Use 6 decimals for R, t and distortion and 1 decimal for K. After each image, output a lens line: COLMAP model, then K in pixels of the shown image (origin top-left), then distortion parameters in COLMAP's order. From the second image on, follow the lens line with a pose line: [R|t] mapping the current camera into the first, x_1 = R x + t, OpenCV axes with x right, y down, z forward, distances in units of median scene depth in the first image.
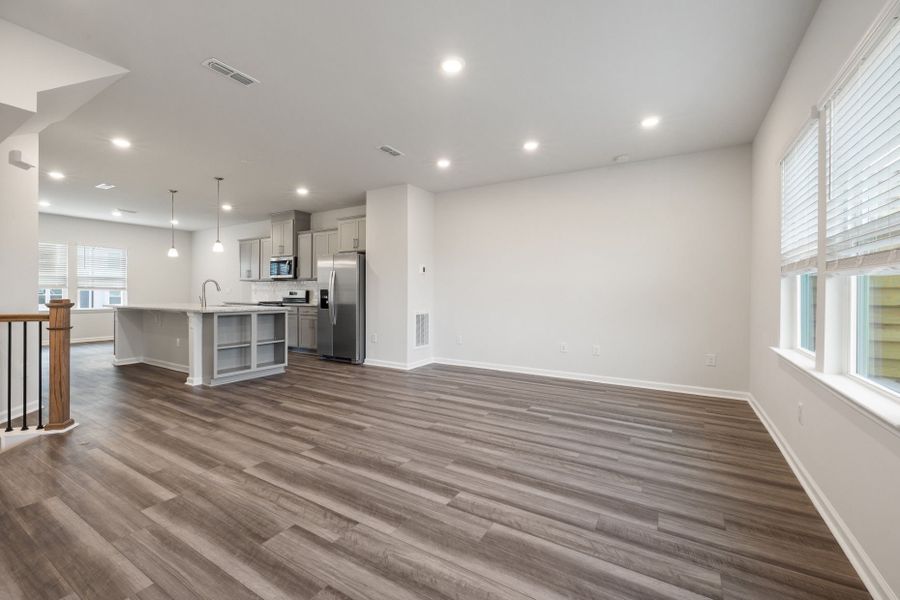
lens RADIAL K [[380.6, 0, 445.0], [0, 380.6, 292.1], [0, 0, 1]] dist [-0.000394, -0.000334]
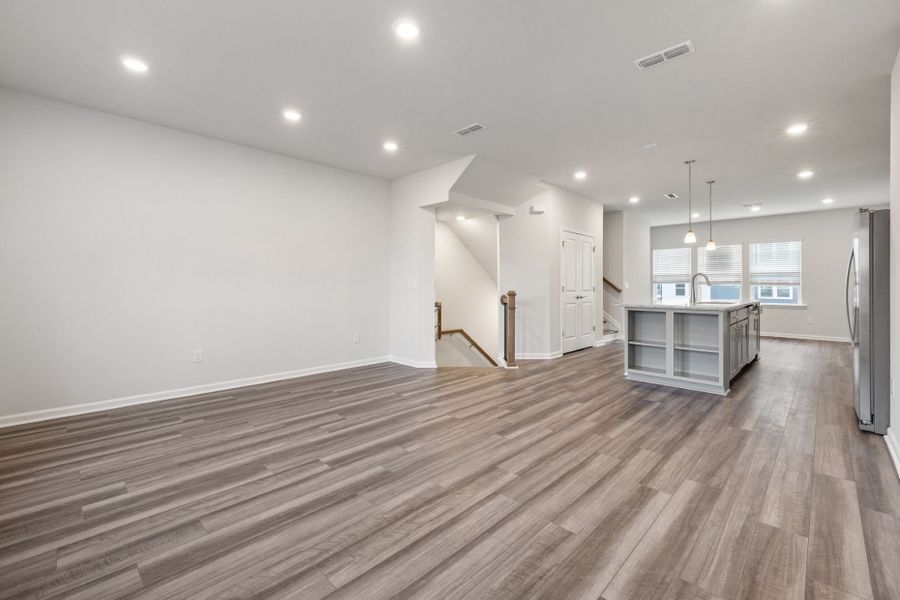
lens RADIAL K [[380.6, 0, 445.0], [0, 380.6, 292.1], [0, 0, 1]] dist [-0.000394, -0.000334]
pose [[-0.223308, 0.010534, -0.974691, 0.865485], [-0.001178, 0.999938, 0.011077, 0.004596], [0.974747, 0.003622, -0.223282, 1.311593]]
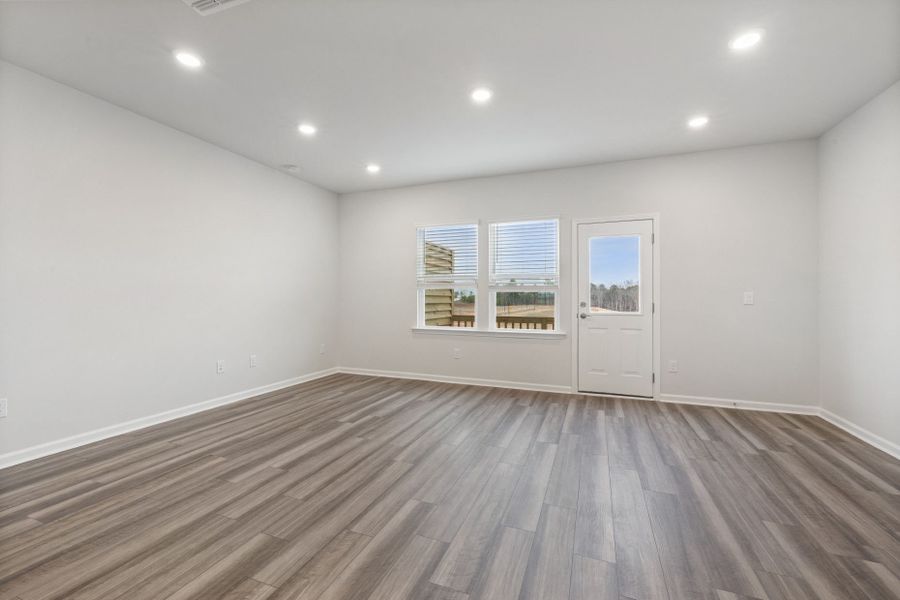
lens RADIAL K [[380.6, 0, 445.0], [0, 380.6, 292.1], [0, 0, 1]] dist [-0.000394, -0.000334]
pose [[-0.178292, 0.009759, 0.983929, -1.074809], [-0.005751, 0.999923, -0.010960, -0.007322], [-0.983961, -0.007613, -0.178223, 1.330366]]
